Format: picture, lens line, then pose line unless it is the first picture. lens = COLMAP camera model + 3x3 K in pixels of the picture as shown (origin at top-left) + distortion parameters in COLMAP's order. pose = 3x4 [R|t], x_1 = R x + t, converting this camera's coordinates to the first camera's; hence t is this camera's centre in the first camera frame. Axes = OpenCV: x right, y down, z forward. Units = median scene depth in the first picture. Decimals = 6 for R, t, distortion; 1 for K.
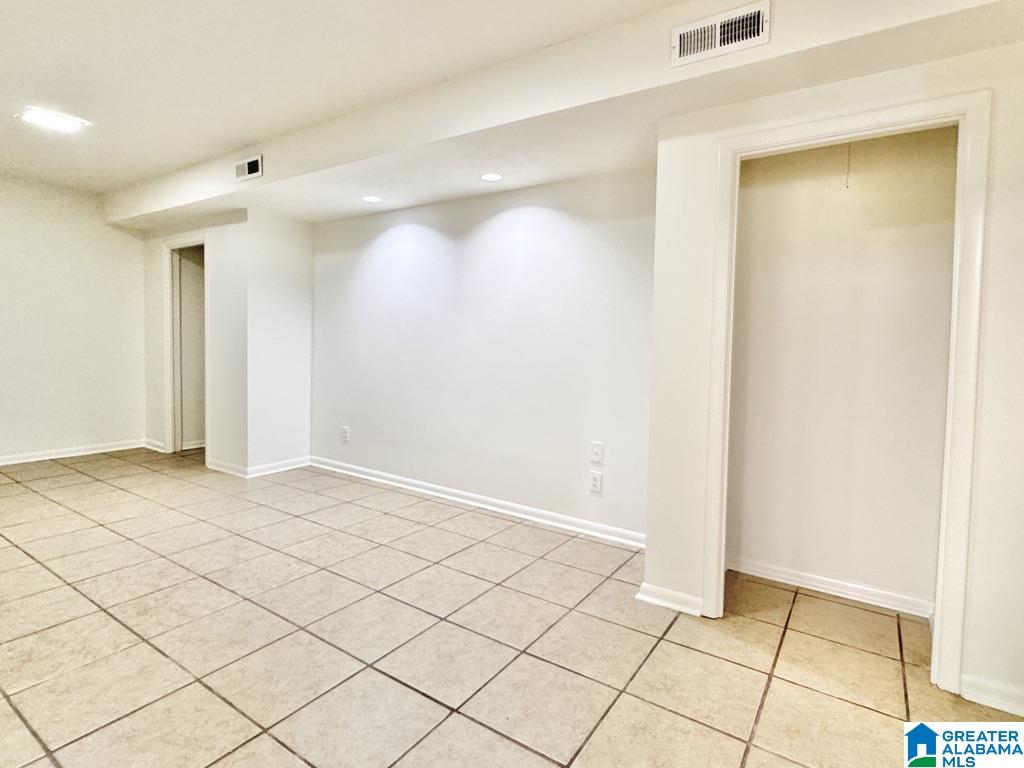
lens RADIAL K [[528.9, 0, 512.4], [0, 528.9, 363.6], [0, 0, 1]] dist [-0.007832, 0.000720]
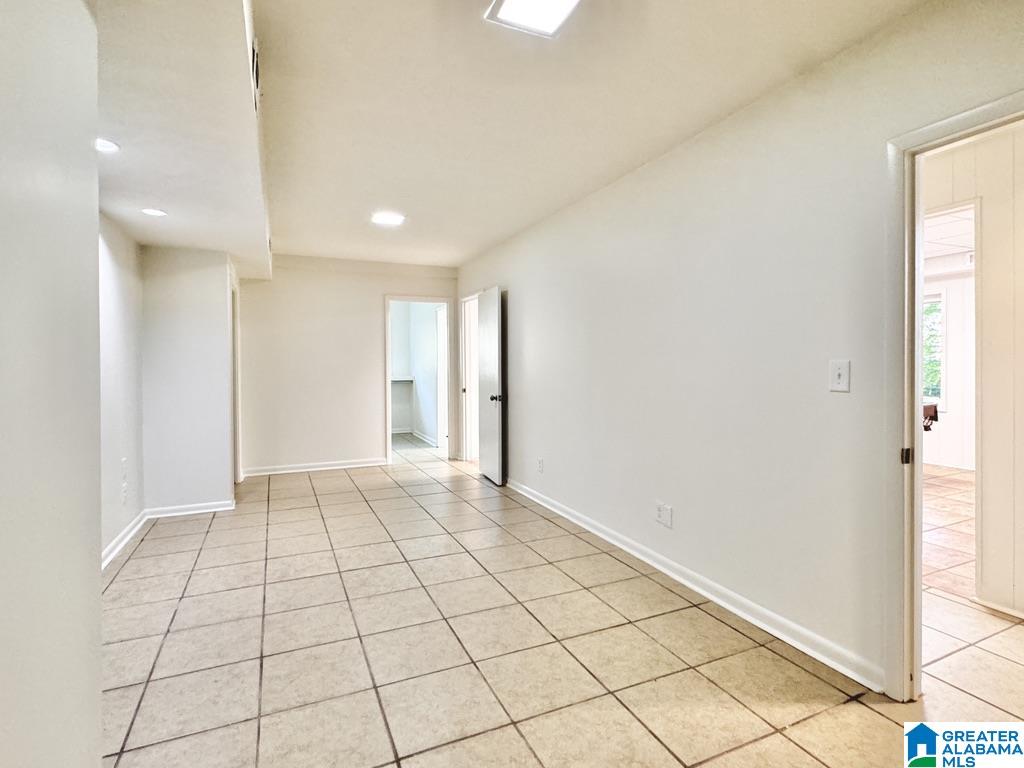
lens RADIAL K [[528.9, 0, 512.4], [0, 528.9, 363.6], [0, 0, 1]] dist [-0.007832, 0.000720]
pose [[-0.845219, -0.020572, 0.534024, -1.136031], [0.008129, 0.998648, 0.051338, -0.107670], [-0.534358, 0.047733, -0.843909, 1.472351]]
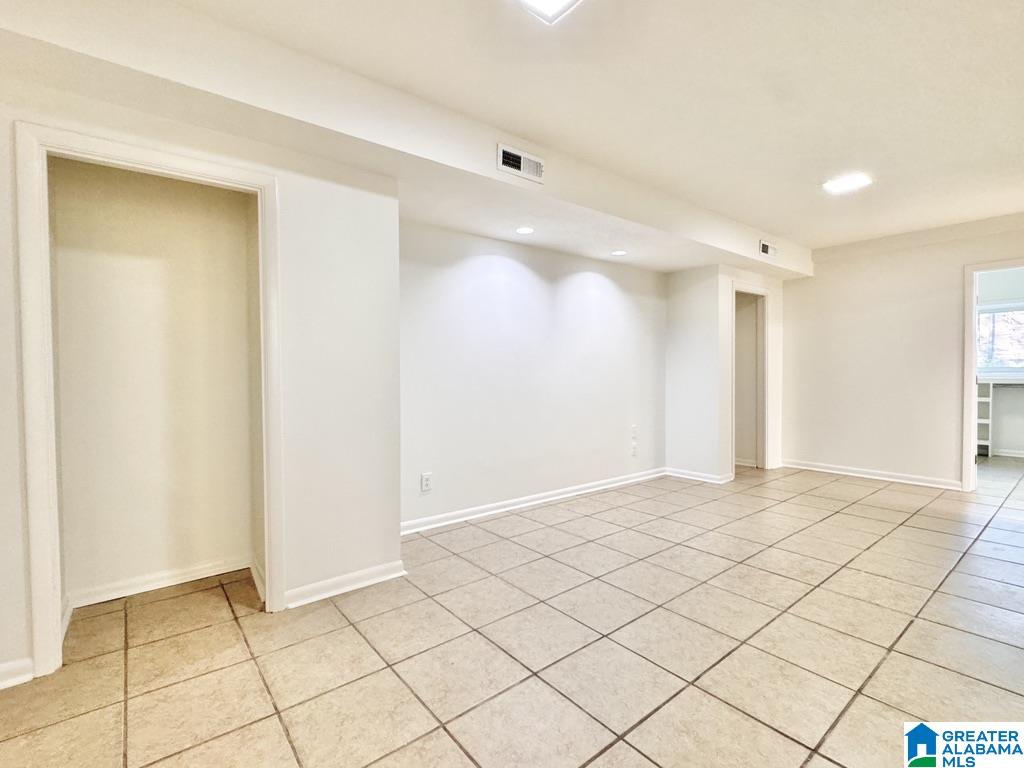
lens RADIAL K [[479.9, 0, 512.0], [0, 479.9, 384.0], [0, 0, 1]] dist [0.013606, -0.000216]
pose [[0.302496, -0.052472, 0.951705, -1.364966], [0.054956, 0.997783, 0.037544, -0.059041], [-0.951565, 0.040945, 0.304709, 0.875371]]
